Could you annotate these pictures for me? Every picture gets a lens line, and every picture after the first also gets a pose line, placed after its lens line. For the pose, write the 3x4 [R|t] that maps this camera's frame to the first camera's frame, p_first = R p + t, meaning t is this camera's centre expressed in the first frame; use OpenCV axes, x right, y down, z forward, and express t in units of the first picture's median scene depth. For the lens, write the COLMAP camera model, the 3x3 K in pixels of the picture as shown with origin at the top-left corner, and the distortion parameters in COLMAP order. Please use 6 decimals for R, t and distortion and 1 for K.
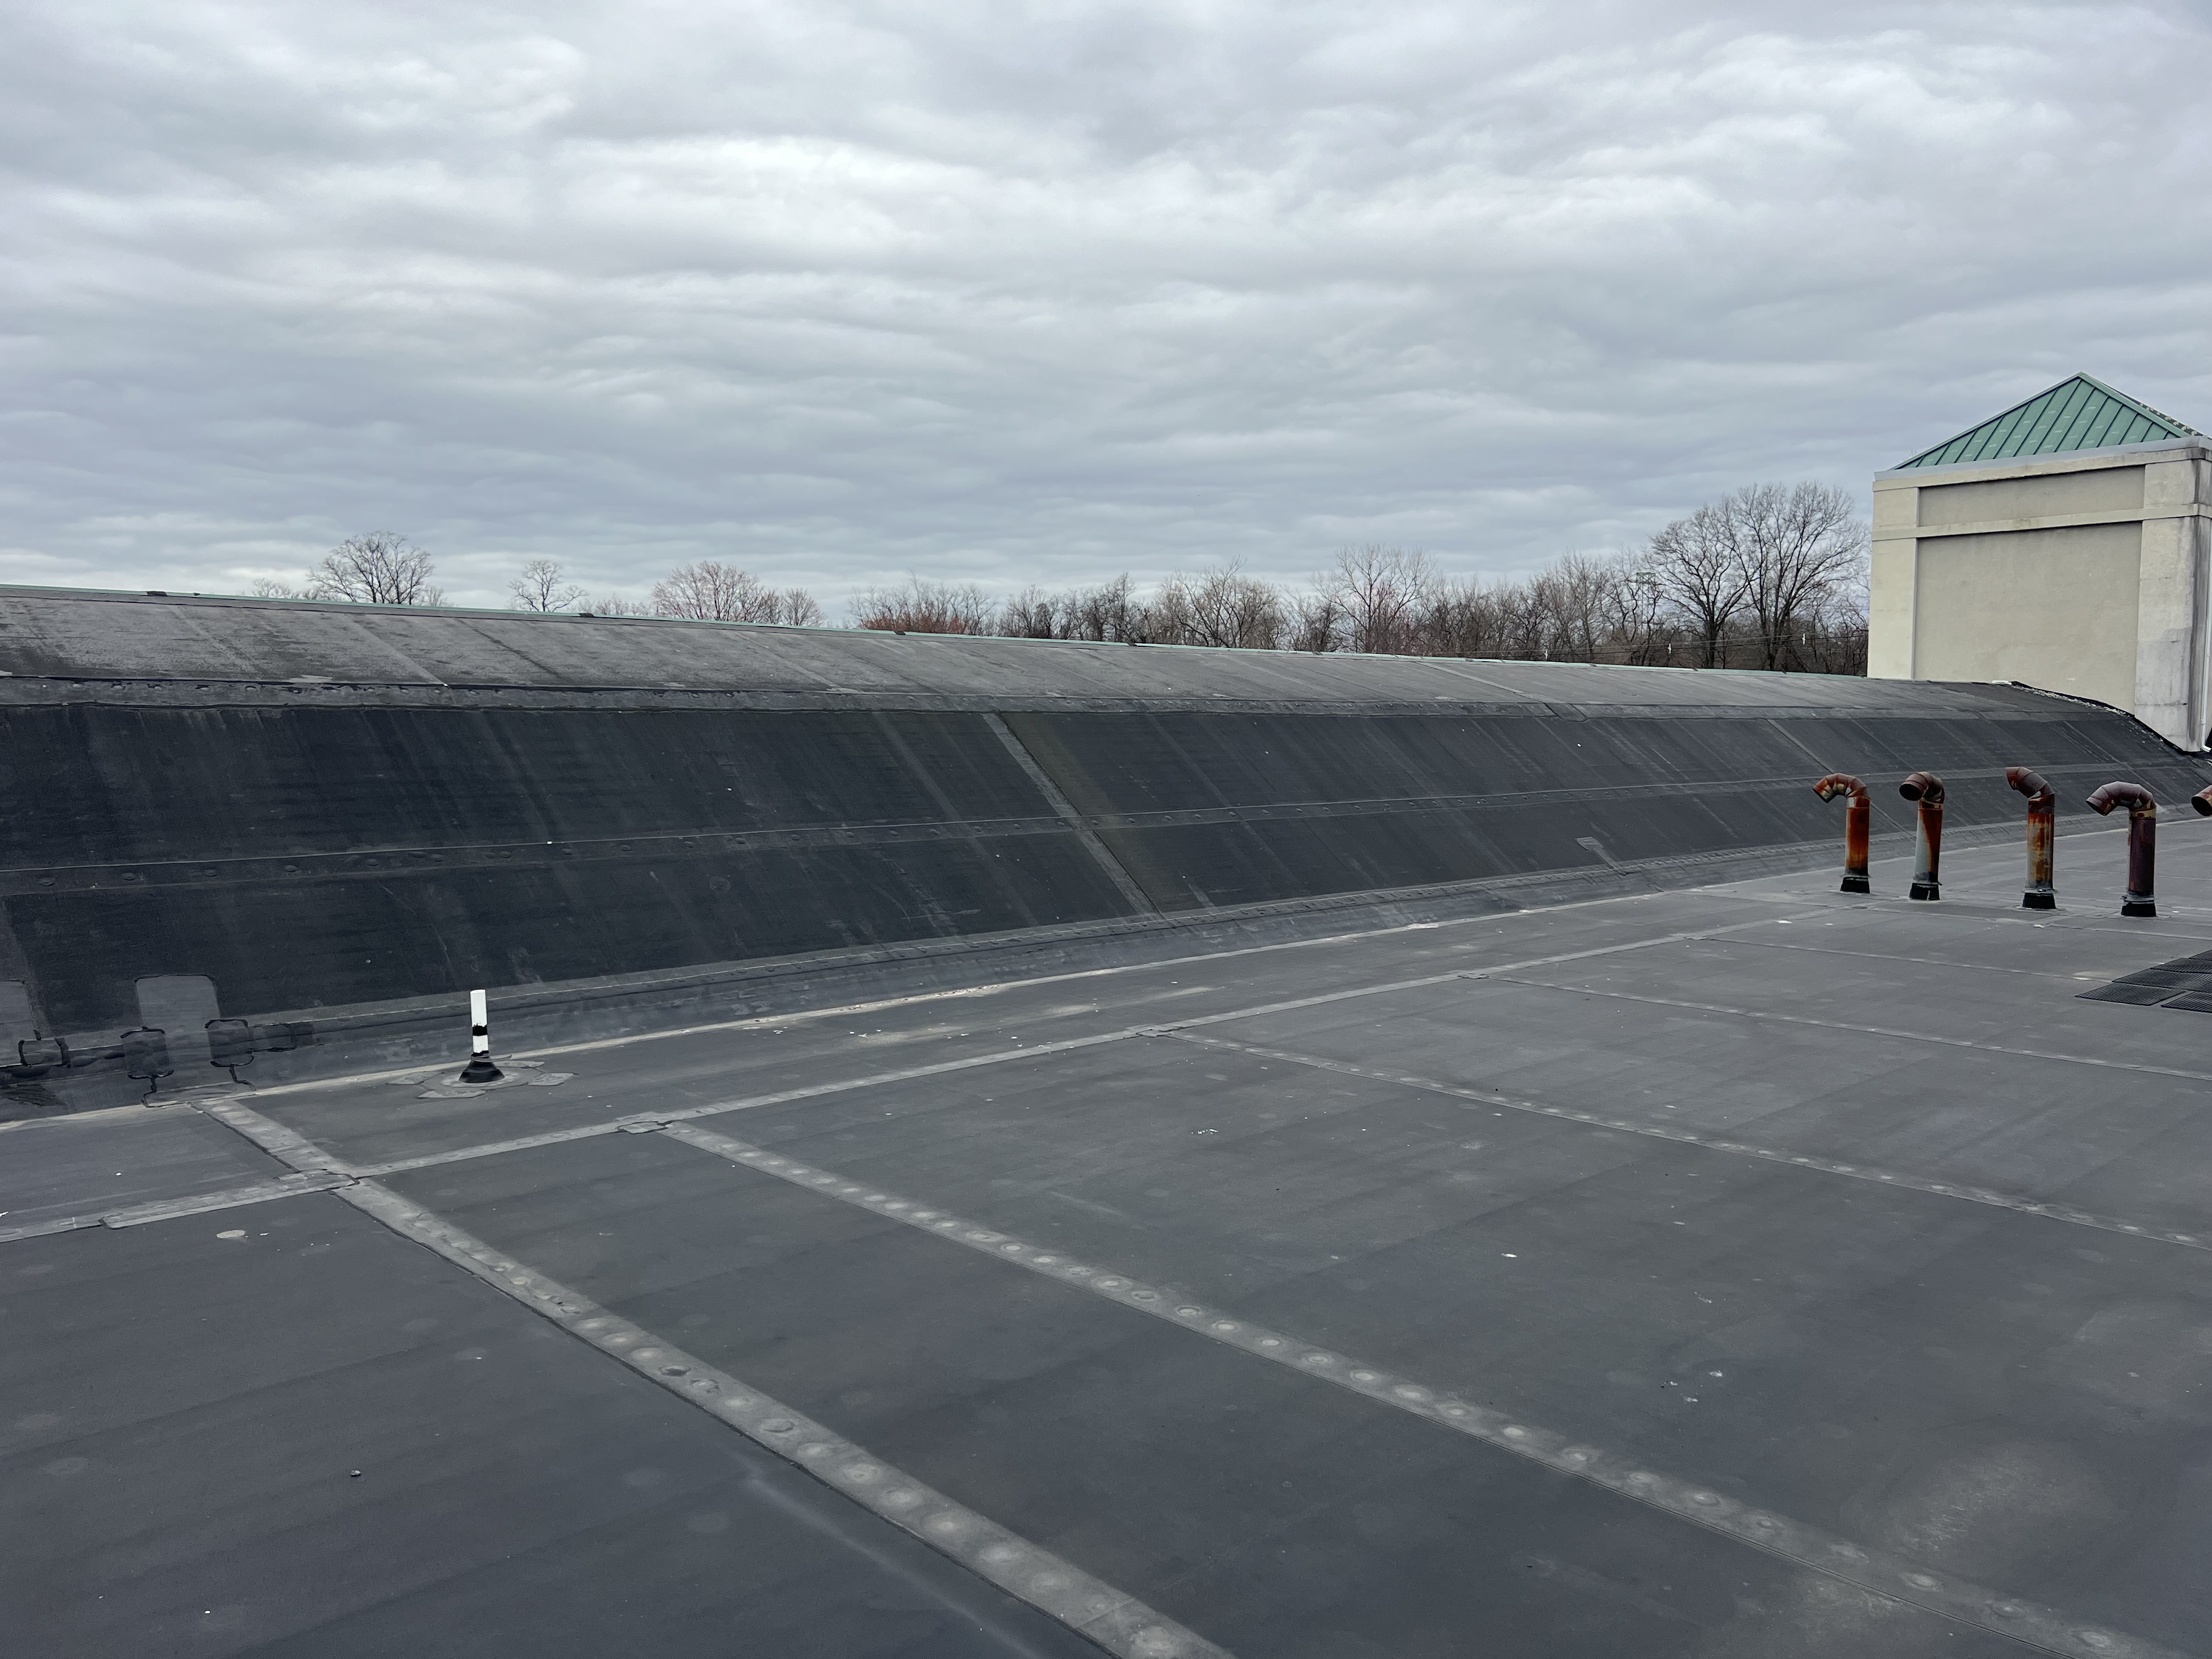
lens RADIAL K [[1646.1, 0, 1119.4], [0, 1646.1, 837.1], [0, 0, 1]] dist [0.060920, -0.065082]
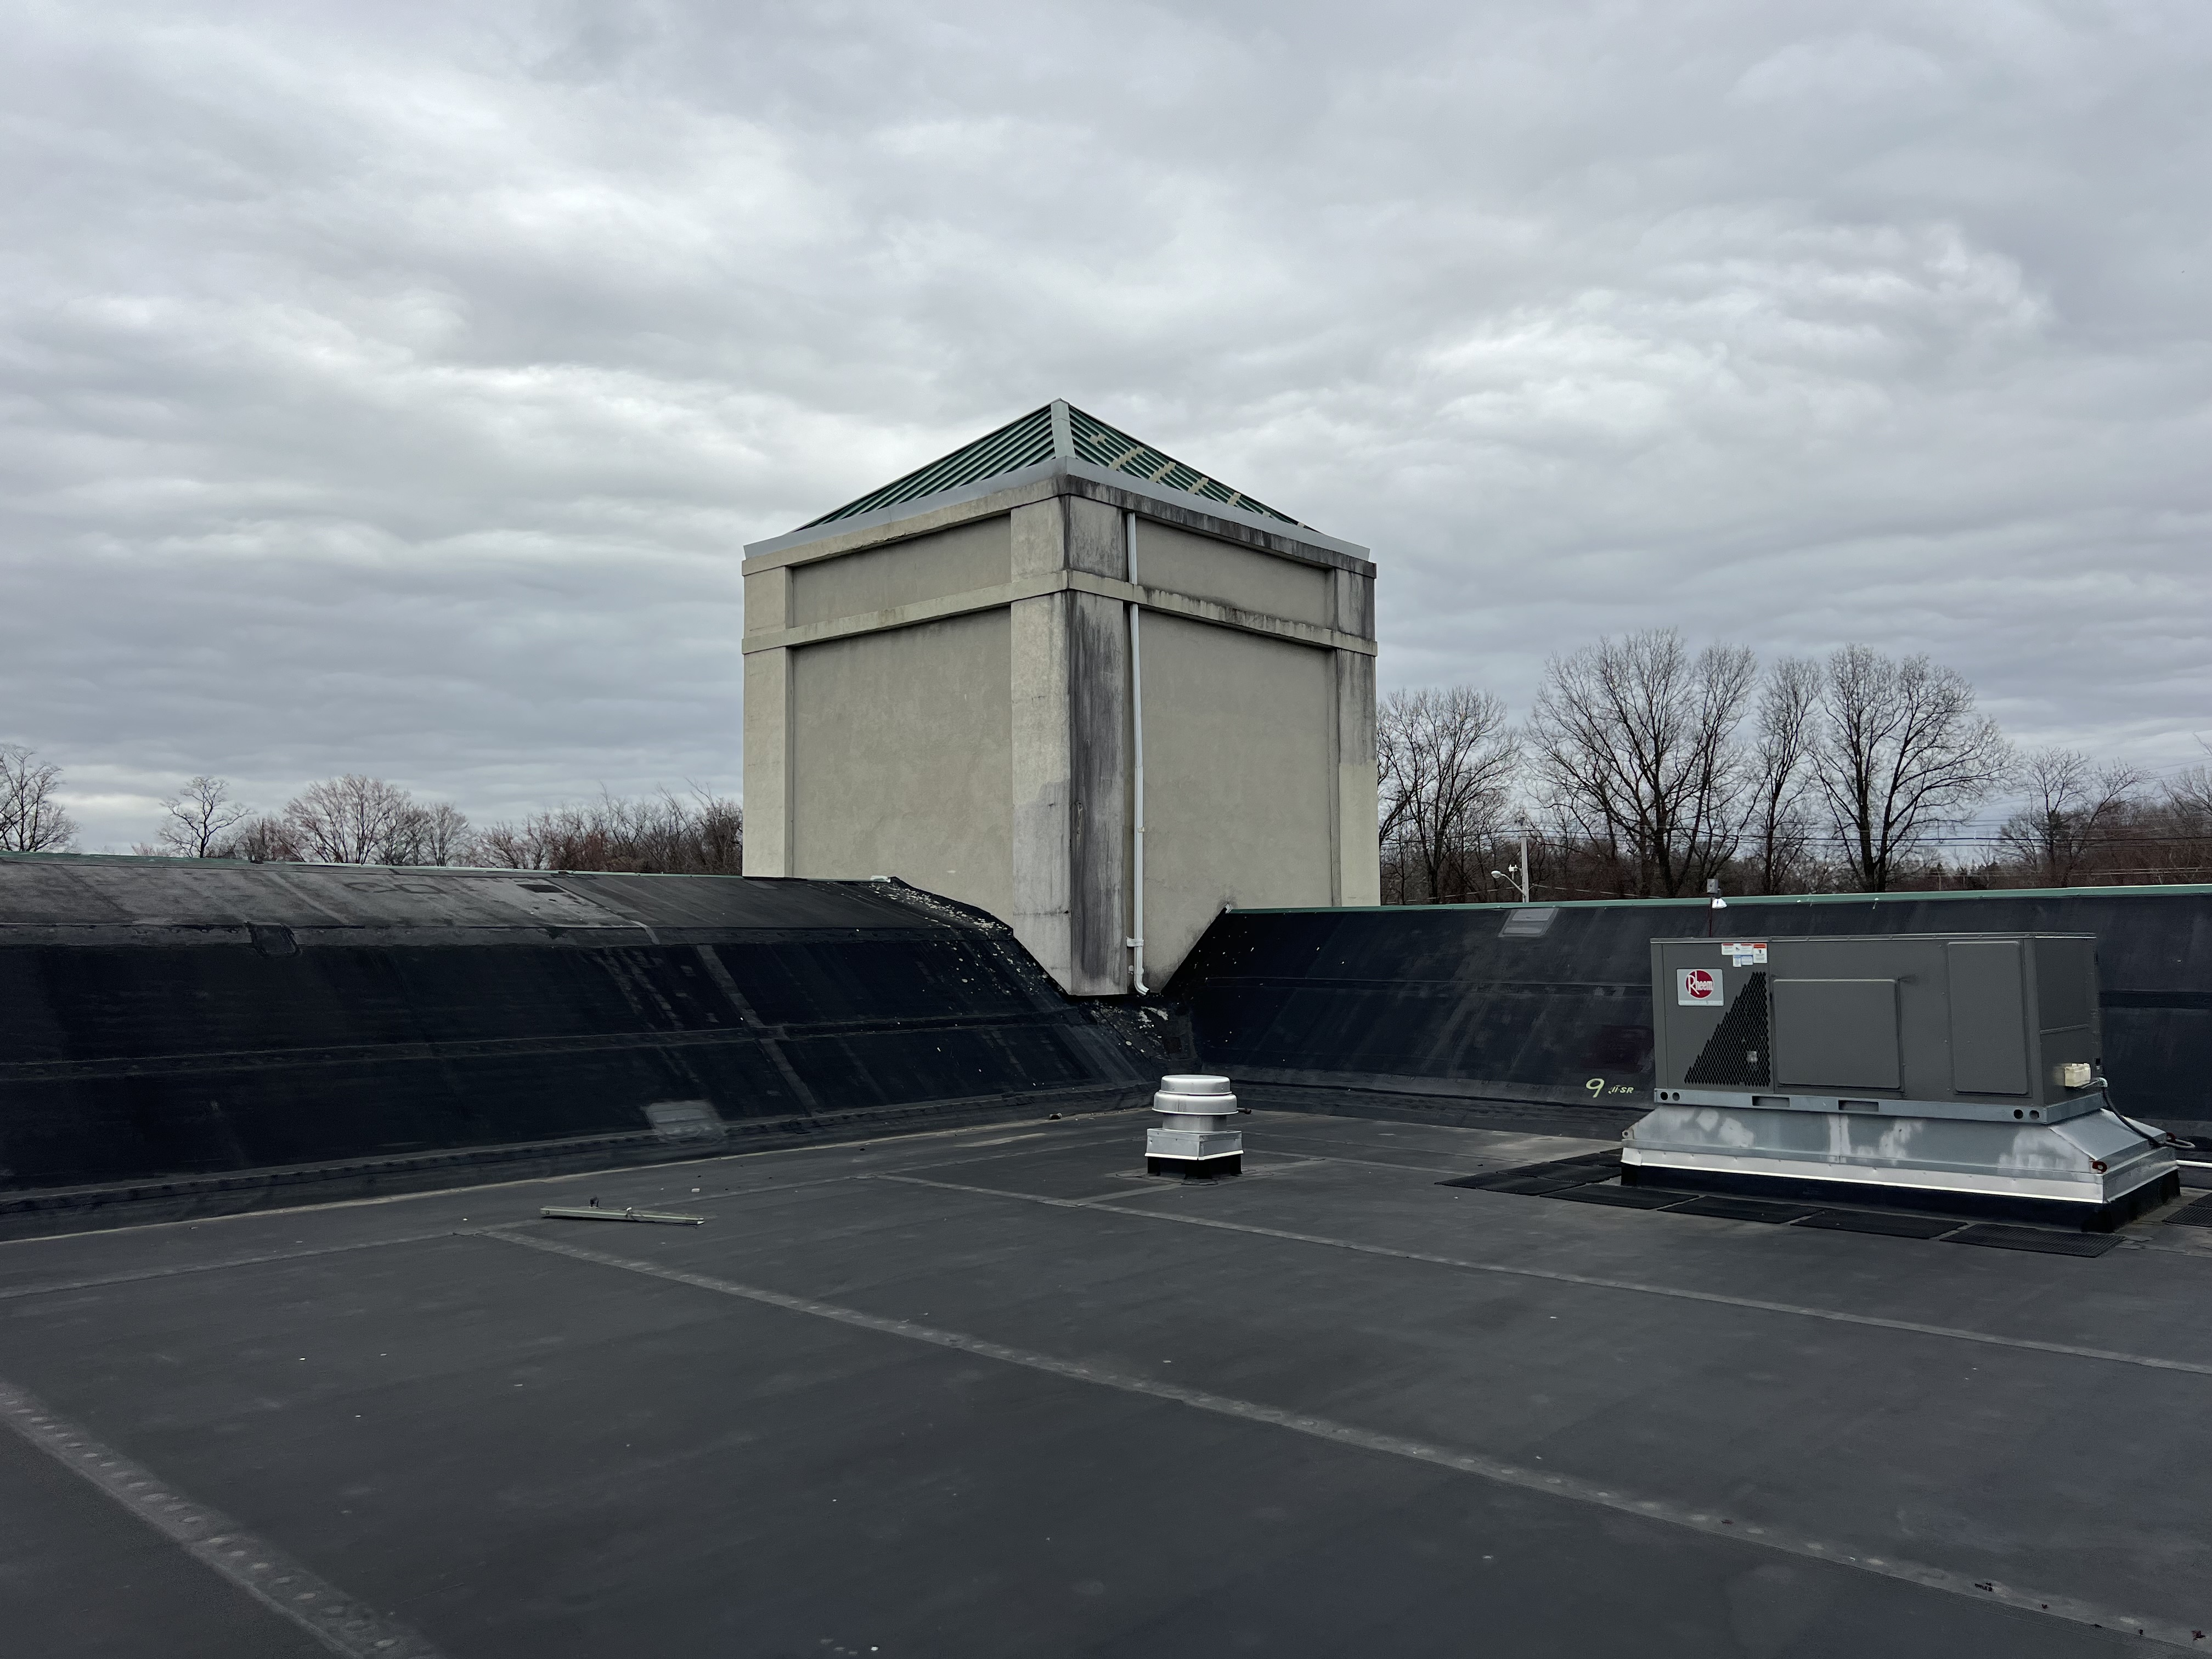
lens RADIAL K [[1646.1, 0, 1119.4], [0, 1646.1, 837.1], [0, 0, 1]] dist [0.060920, -0.065082]
pose [[0.997468, 0.000625, 0.071119, 3.018676], [0.009030, 0.990755, -0.135363, -0.141446], [-0.070546, 0.135663, 0.988240, 2.148183]]
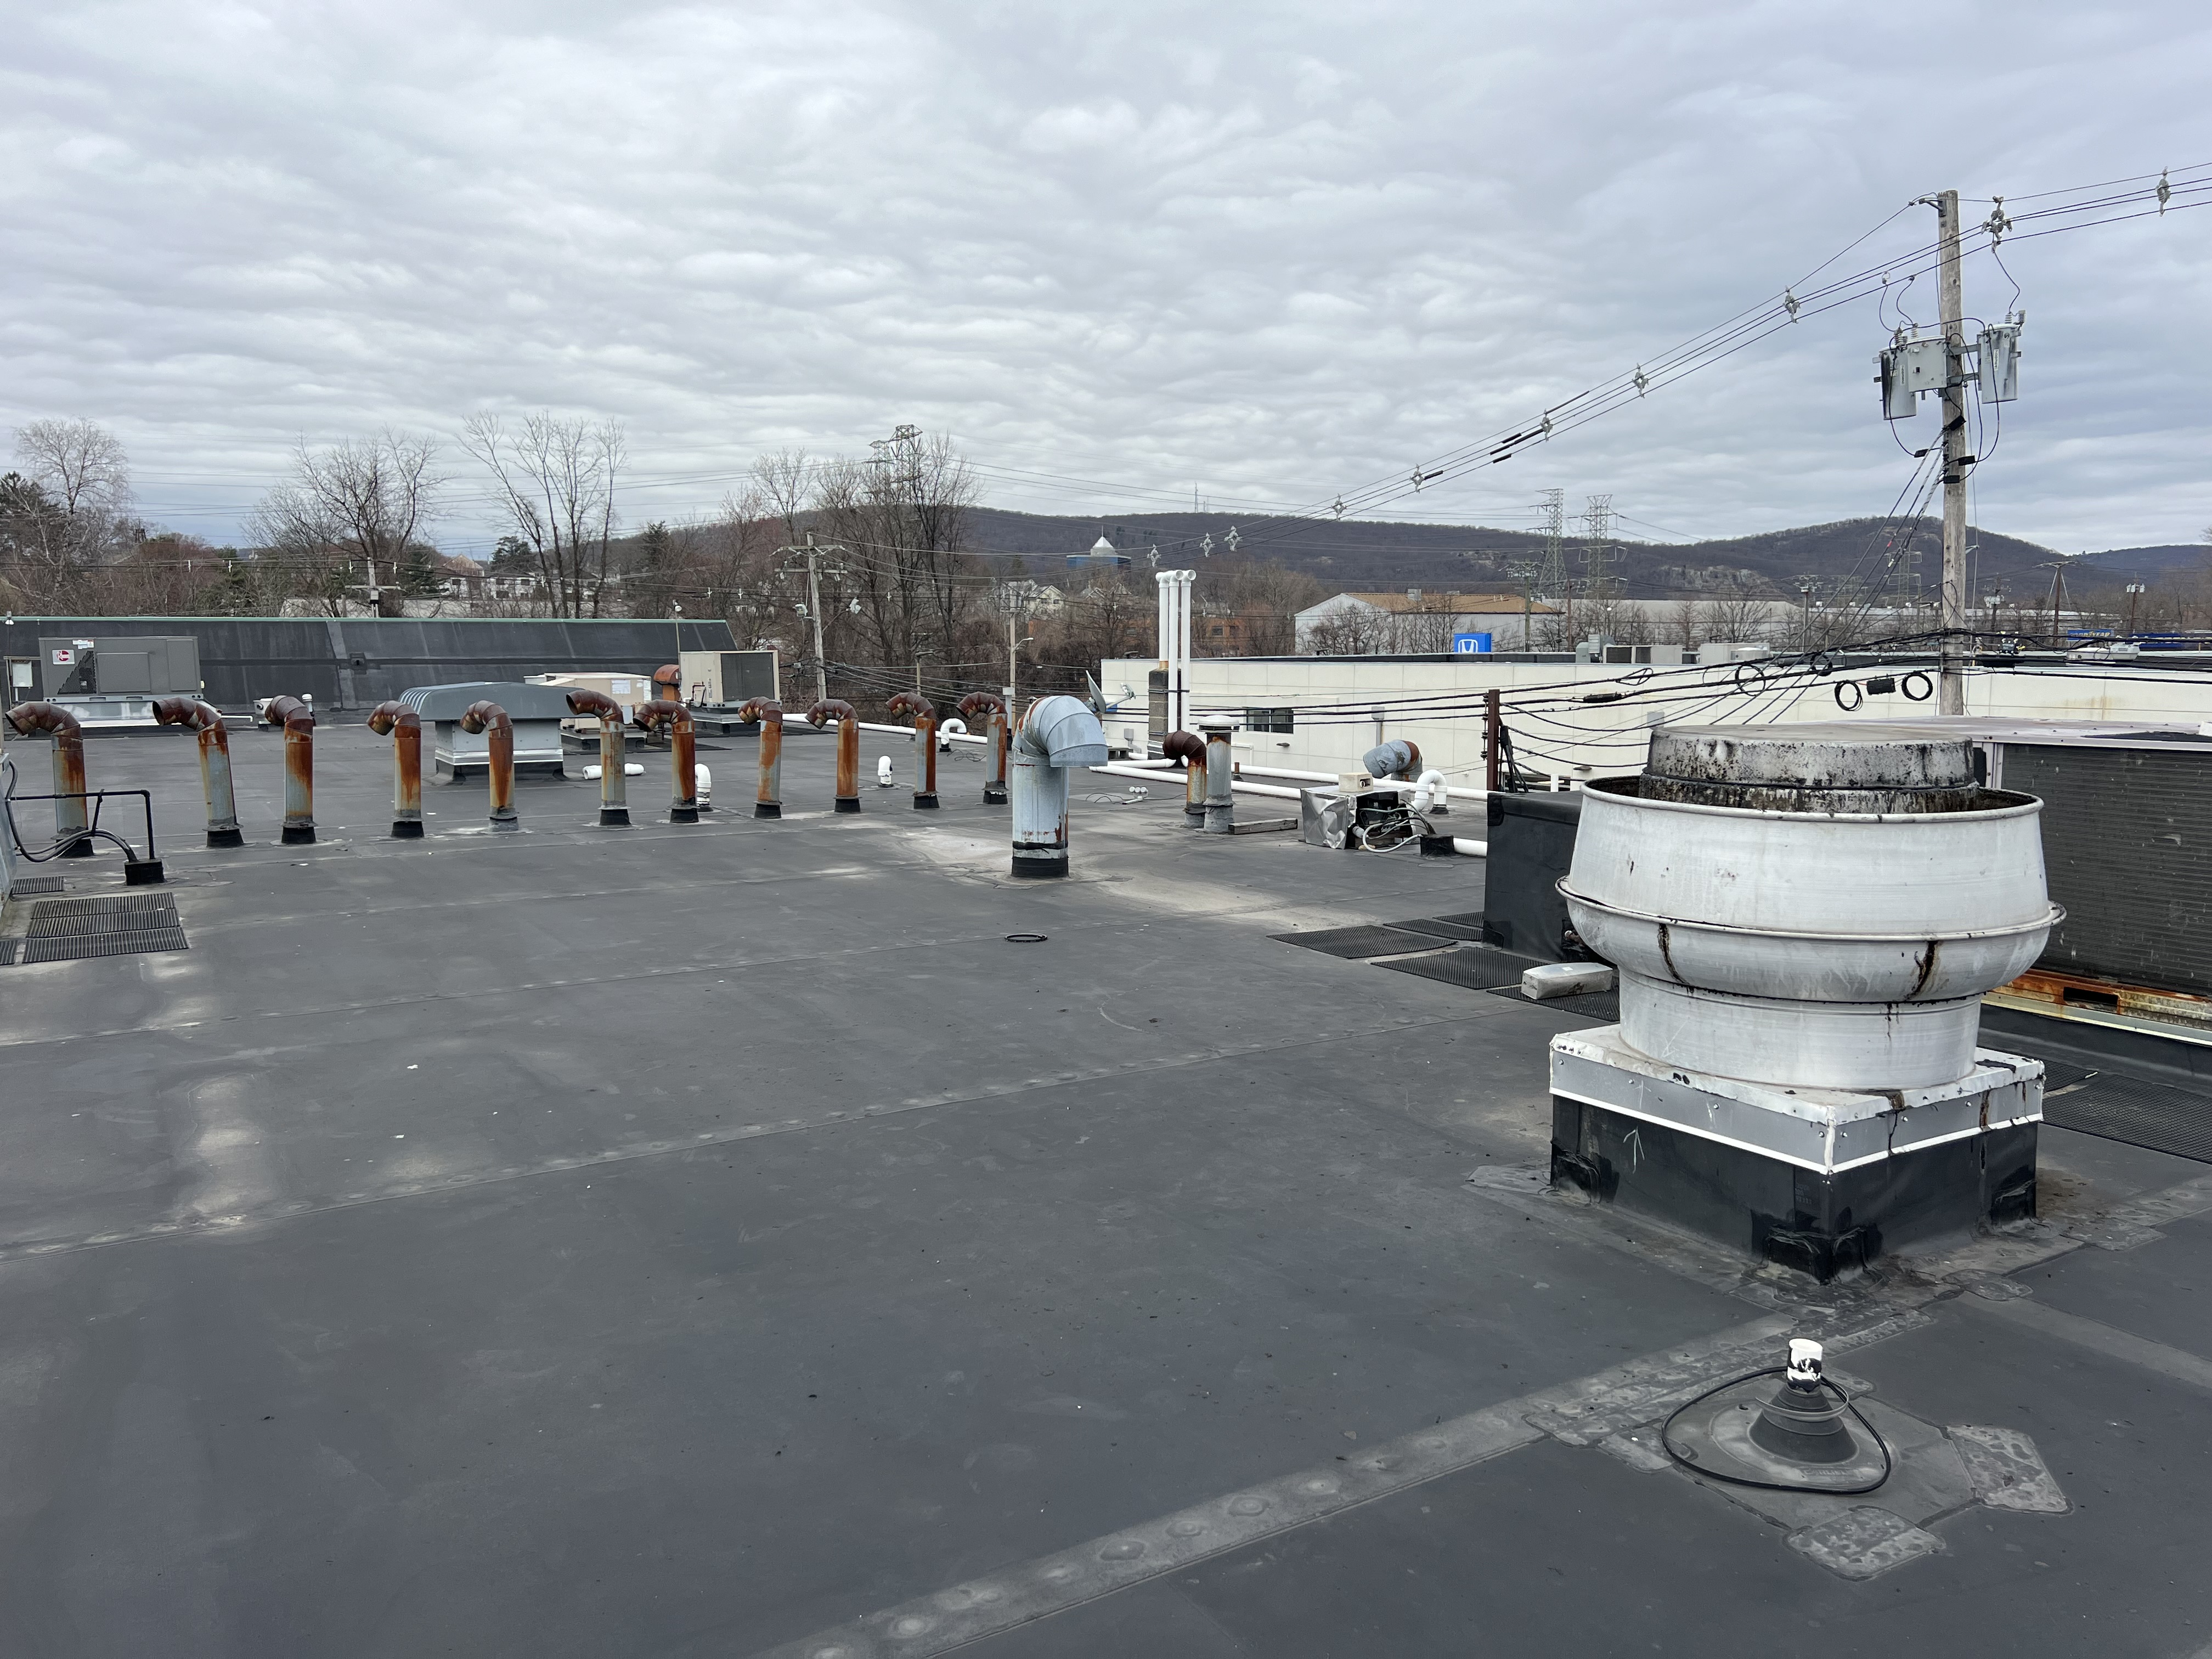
lens RADIAL K [[1646.1, 0, 1119.4], [0, 1646.1, 837.1], [0, 0, 1]] dist [0.060920, -0.065082]
pose [[0.208830, -0.117585, 0.970857, 0.018858], [0.071265, 0.991936, 0.104809, -0.007258], [-0.975352, 0.047301, 0.215525, 0.195968]]
